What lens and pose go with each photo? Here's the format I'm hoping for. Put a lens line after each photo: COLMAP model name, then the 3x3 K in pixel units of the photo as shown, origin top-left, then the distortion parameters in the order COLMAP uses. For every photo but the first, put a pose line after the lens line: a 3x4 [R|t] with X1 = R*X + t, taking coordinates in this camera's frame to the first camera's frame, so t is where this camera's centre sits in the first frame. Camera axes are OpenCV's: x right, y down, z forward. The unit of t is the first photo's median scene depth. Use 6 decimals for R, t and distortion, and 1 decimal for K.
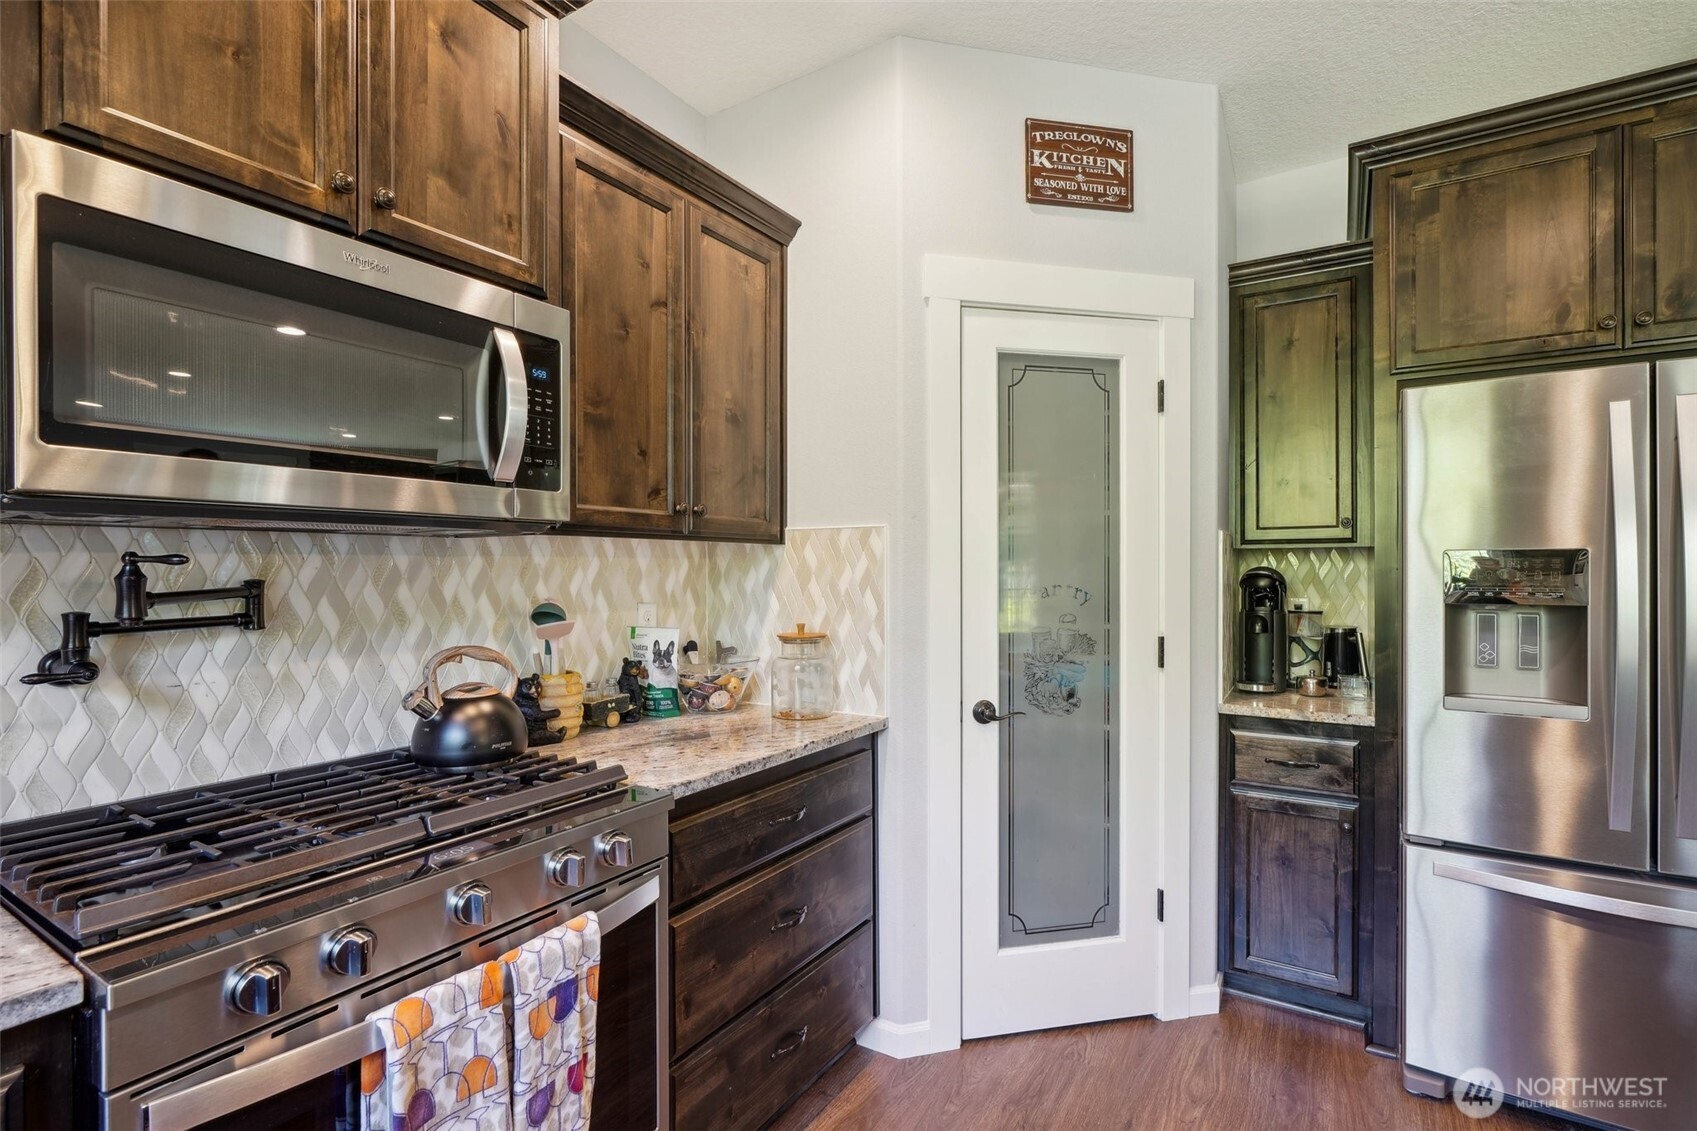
lens RADIAL K [[782.8, 0, 856.1], [0, 782.8, 573.2], [0, 0, 1]] dist [-0.020498, 0.011830]
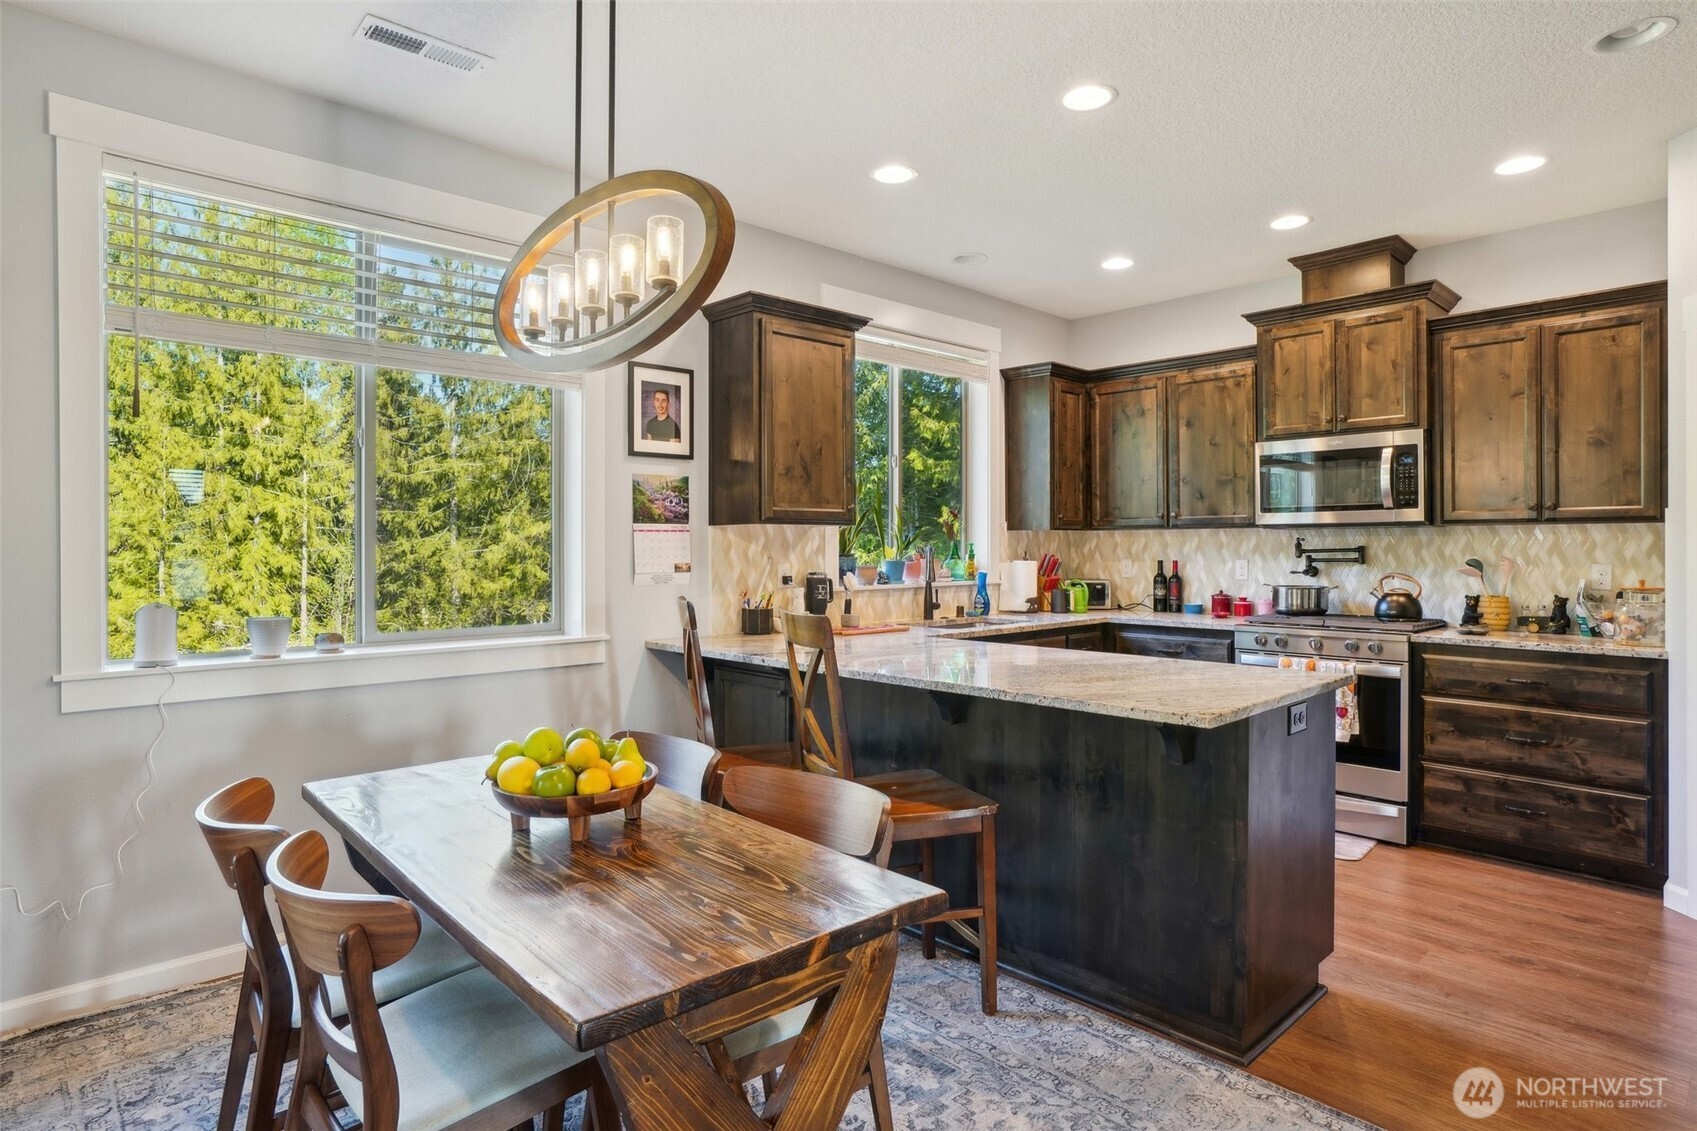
lens RADIAL K [[921.2, 0, 854.8], [0, 921.2, 549.2], [0, 0, 1]] dist [-0.047125, 0.024923]
pose [[-0.255433, 0.006792, -0.966803, 2.473575], [-0.000970, 0.999973, 0.007282, -0.001459], [0.966826, 0.002798, -0.255420, 0.062261]]
